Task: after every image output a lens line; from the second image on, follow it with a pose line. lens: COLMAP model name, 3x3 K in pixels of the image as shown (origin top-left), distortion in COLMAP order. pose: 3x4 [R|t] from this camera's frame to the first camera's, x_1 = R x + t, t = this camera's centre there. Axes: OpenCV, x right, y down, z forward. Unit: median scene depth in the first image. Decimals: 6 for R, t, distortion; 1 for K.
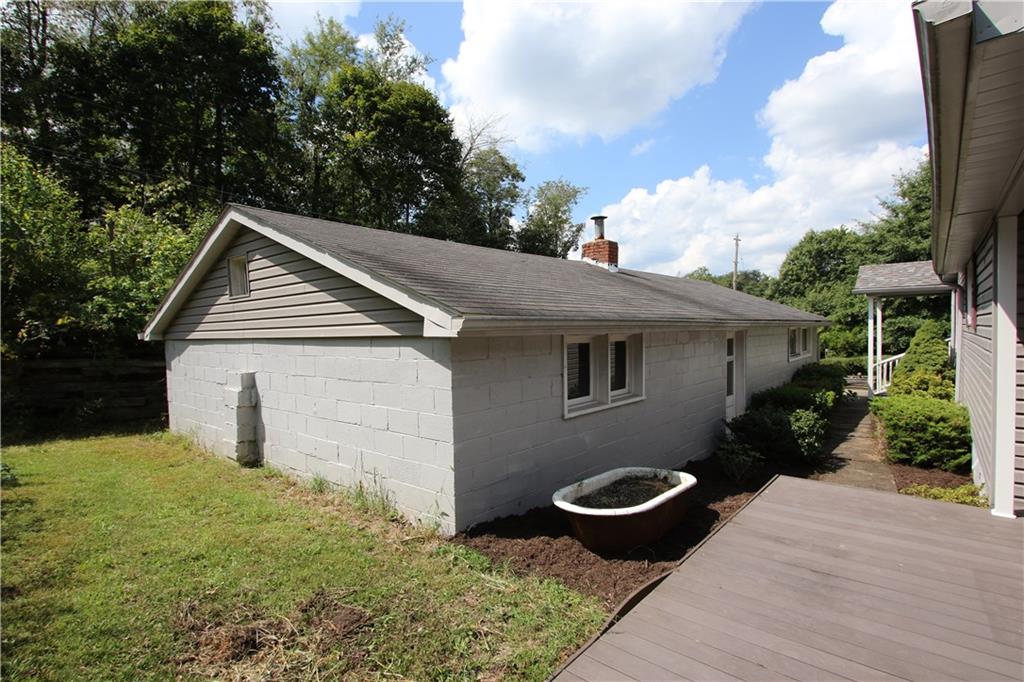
lens RADIAL K [[496.0, 0, 512.0], [0, 496.0, 341.0], [0, 0, 1]] dist [-0.020788, -0.001476]
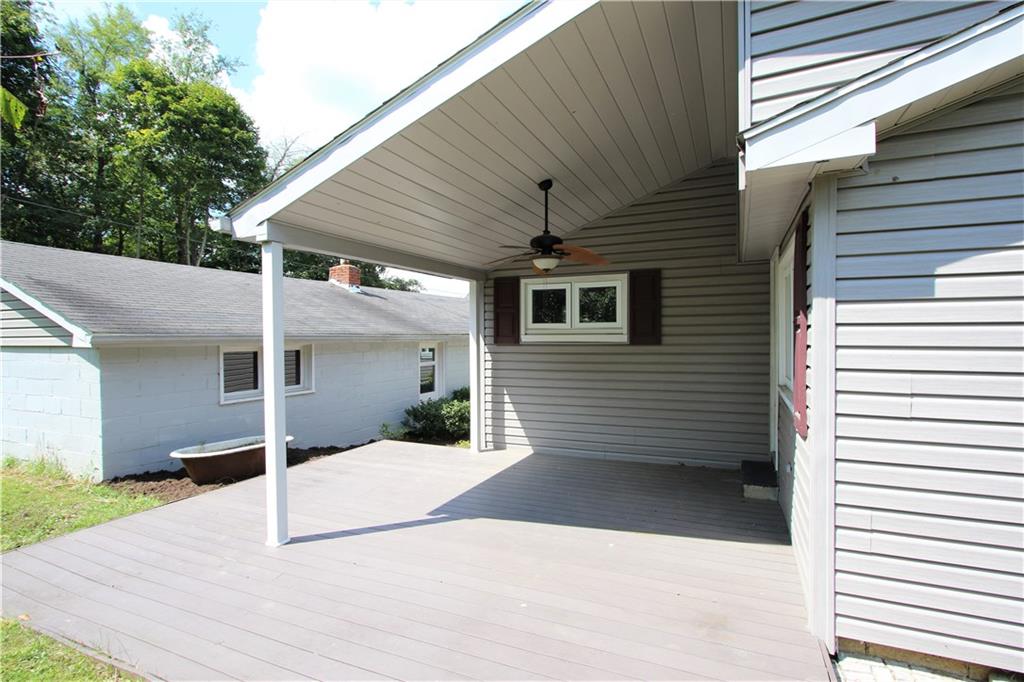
lens RADIAL K [[496.0, 0, 512.0], [0, 496.0, 341.0], [0, 0, 1]] dist [-0.020788, -0.001476]
pose [[0.955101, 0.008137, 0.296168, 0.088581], [-0.003470, 0.999861, -0.016279, -0.000954], [-0.296259, 0.014521, 0.954997, -0.108132]]
